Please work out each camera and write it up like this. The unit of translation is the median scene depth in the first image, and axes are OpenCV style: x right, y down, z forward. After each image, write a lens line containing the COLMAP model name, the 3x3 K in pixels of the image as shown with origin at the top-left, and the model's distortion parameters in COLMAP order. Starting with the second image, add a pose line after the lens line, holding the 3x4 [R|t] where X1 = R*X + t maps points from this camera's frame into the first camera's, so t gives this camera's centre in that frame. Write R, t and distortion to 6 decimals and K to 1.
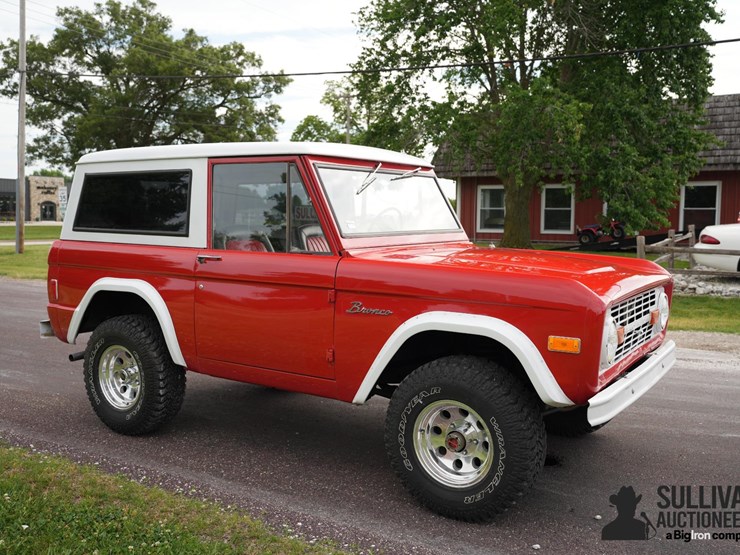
lens RADIAL K [[735.6, 0, 370.0], [0, 735.6, 277.5], [0, 0, 1]] dist [-0.011833, 0.009445]
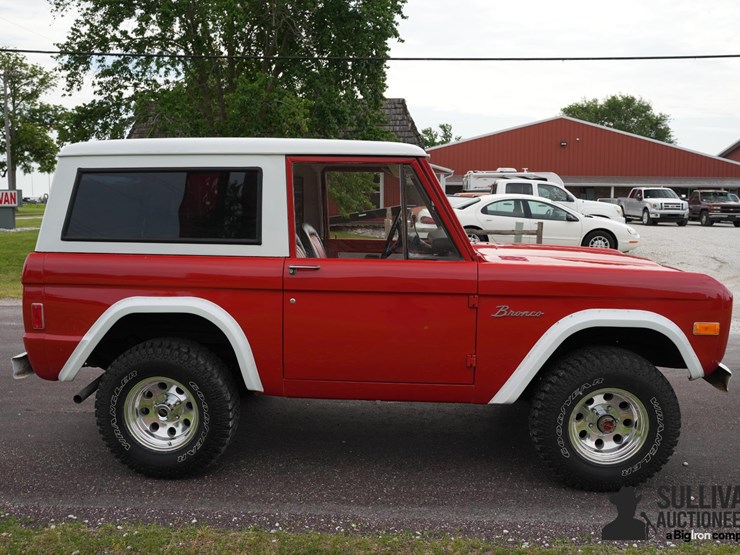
lens RADIAL K [[665.2, 0, 370.0], [0, 665.2, 277.5], [0, 0, 1]] dist [-0.091623, 0.058440]
pose [[0.869075, -0.063315, 0.490612, -0.517293], [0.043510, 0.997715, 0.051684, -0.050778], [-0.492763, -0.023571, 0.869844, 0.243999]]
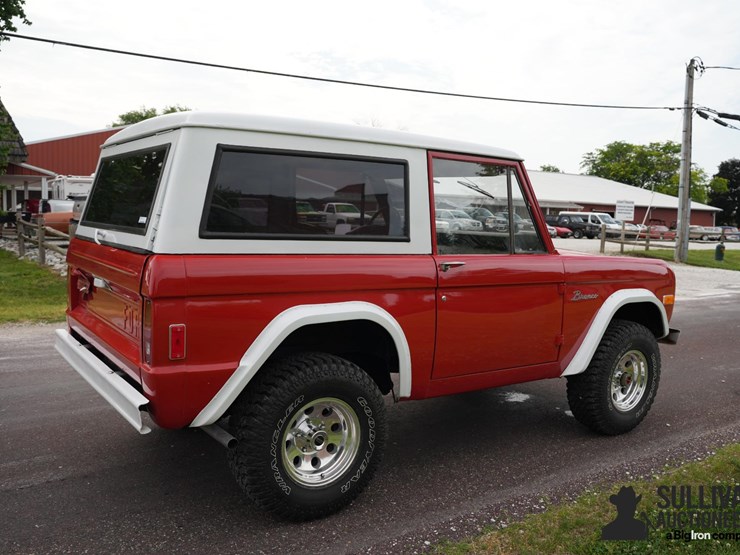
lens RADIAL K [[669.8, 0, 370.0], [0, 669.8, 277.5], [0, 0, 1]] dist [-0.099576, 0.075688]
pose [[0.377688, -0.084708, 0.922050, -0.951210], [0.052949, 0.996153, 0.069826, -0.069156], [-0.924418, 0.022449, 0.380720, 0.743388]]
